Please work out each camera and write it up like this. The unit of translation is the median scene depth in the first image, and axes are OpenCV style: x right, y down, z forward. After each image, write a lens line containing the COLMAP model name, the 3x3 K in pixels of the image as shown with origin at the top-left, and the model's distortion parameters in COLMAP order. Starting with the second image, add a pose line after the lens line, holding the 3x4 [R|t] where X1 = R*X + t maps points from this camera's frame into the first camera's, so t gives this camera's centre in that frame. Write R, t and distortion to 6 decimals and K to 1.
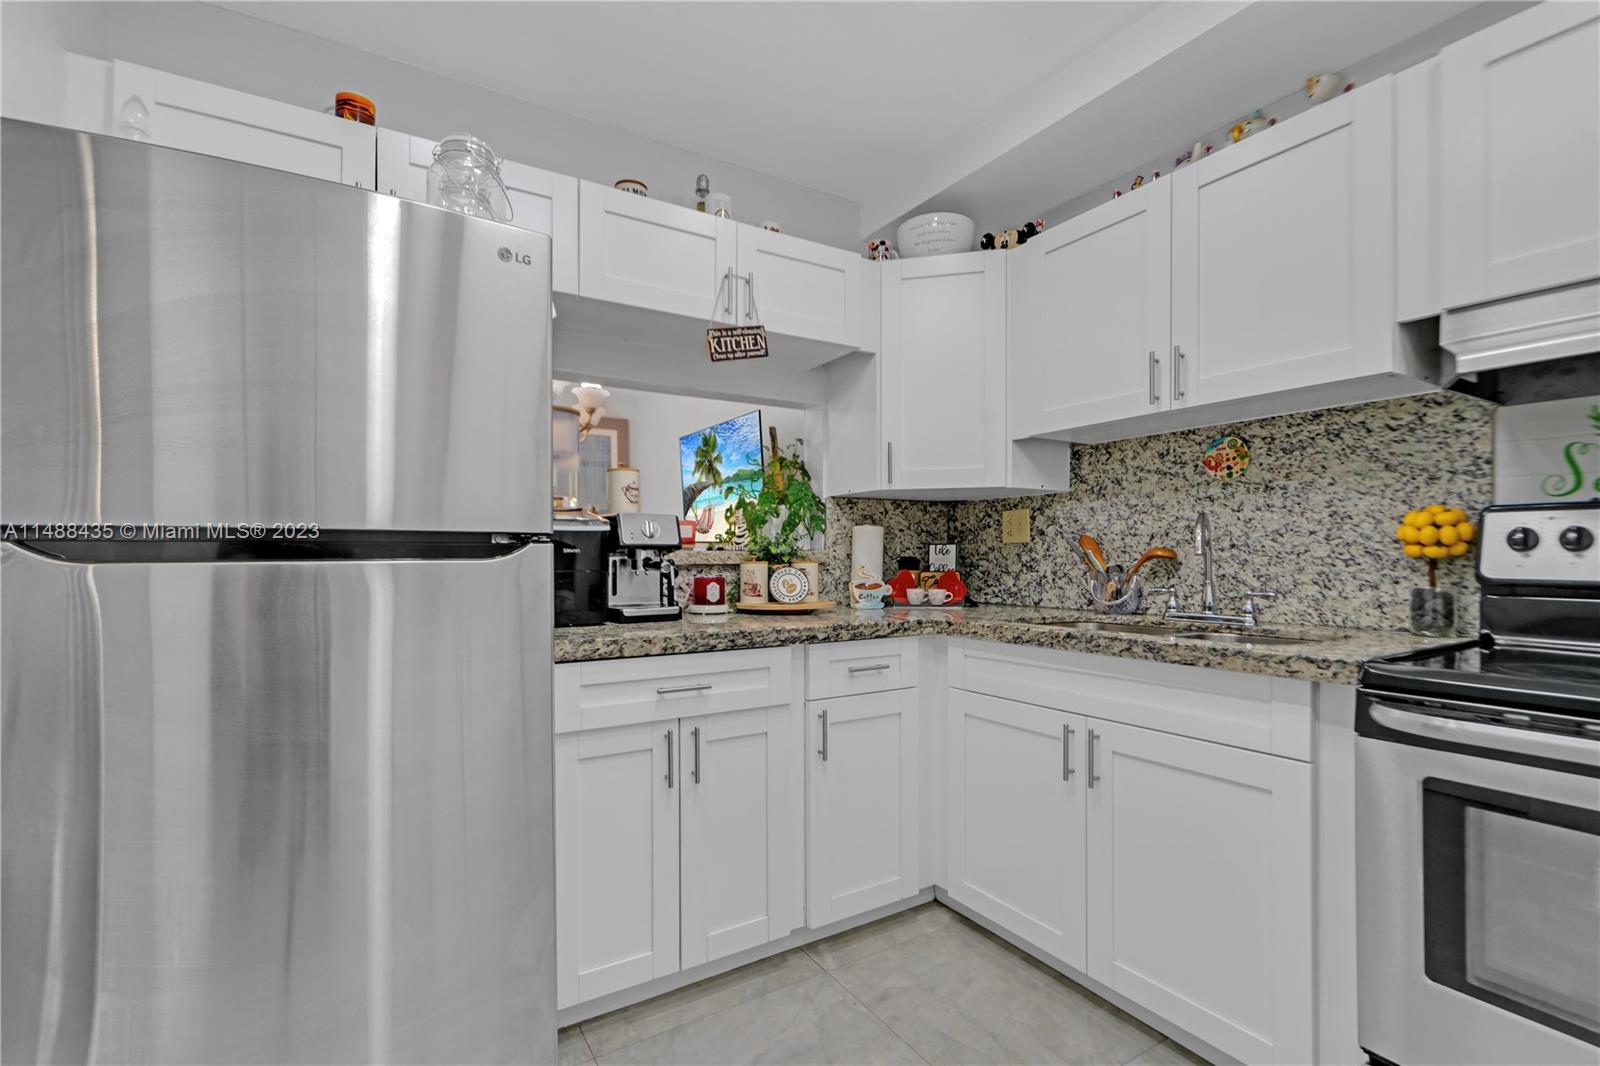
lens RADIAL K [[723.4, 0, 794.5], [0, 723.4, 560.4], [0, 0, 1]] dist [-0.002480, 0.000029]
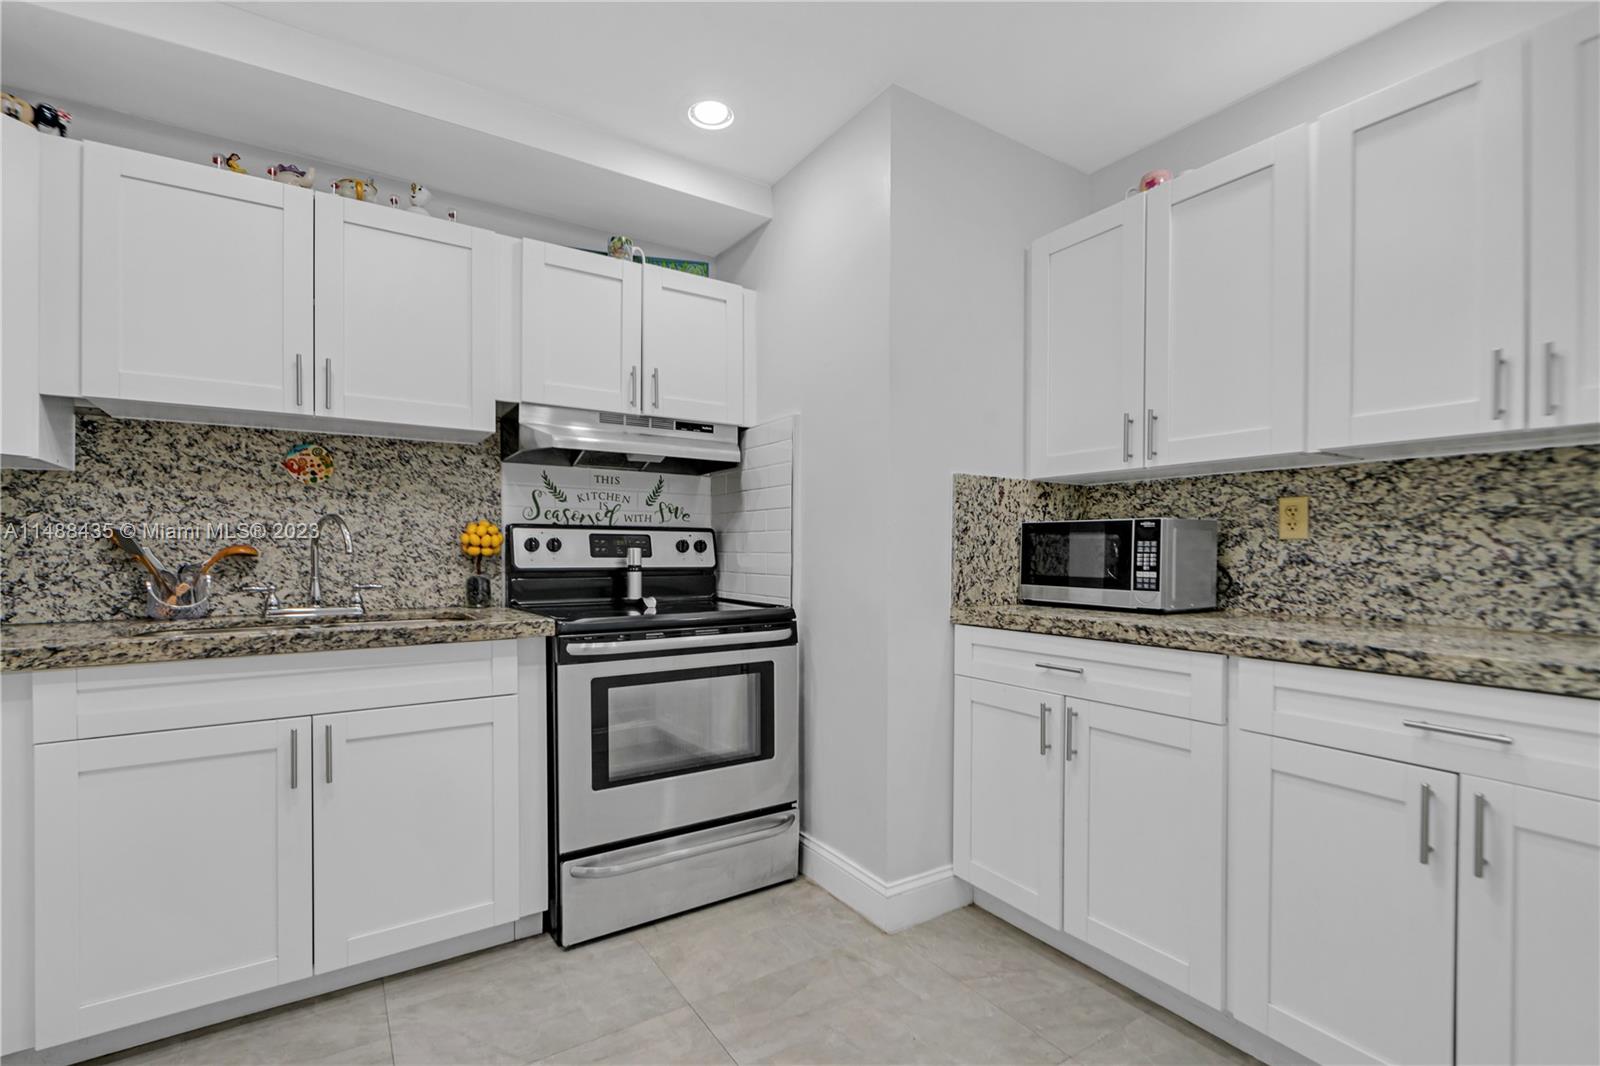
lens RADIAL K [[705.1, 0, 805.0], [0, 705.1, 553.1], [0, 0, 1]] dist [0.001748, 0.000091]
pose [[-0.033418, 0.001966, 0.999440, -0.473139], [0.004228, 0.999989, -0.001825, -0.002418], [-0.999433, 0.004165, -0.033426, 0.285339]]
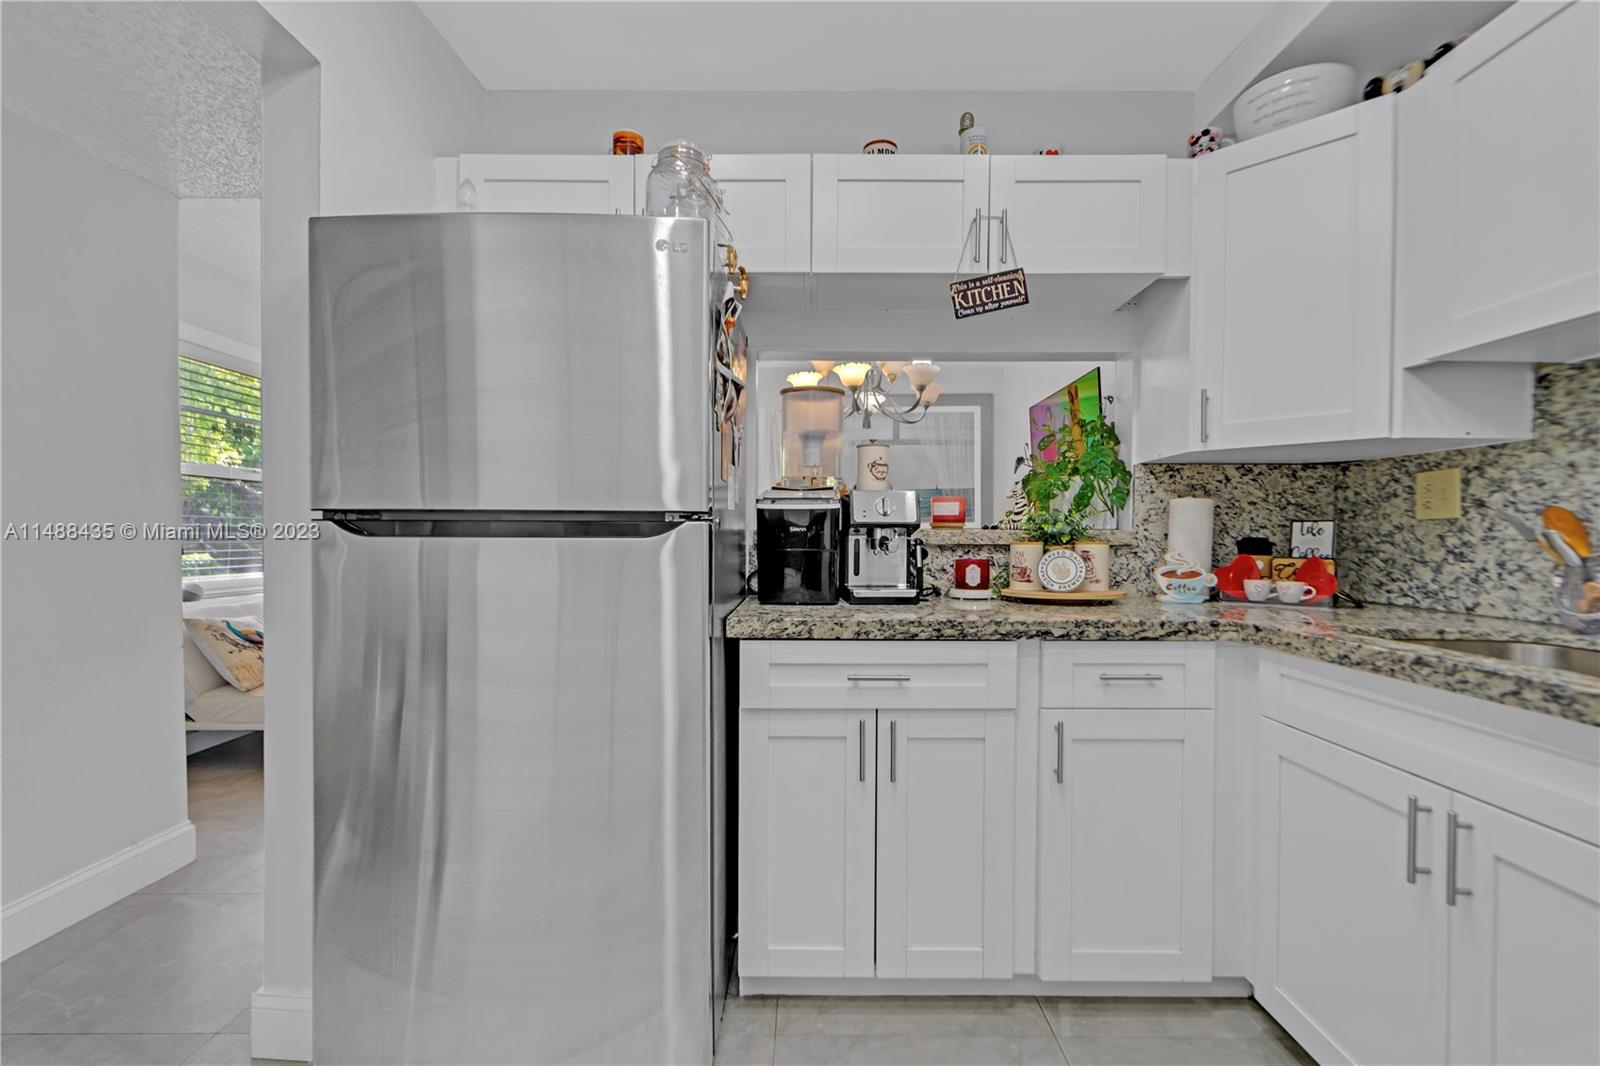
lens RADIAL K [[731.9, 0, 806.8], [0, 731.9, 547.2], [0, 0, 1]] dist [-0.000352, -0.000226]
pose [[0.850634, 0.015296, -0.525535, 0.205896], [-0.009424, 0.999860, 0.013849, -0.001747], [0.525673, -0.006828, 0.850659, 0.122825]]
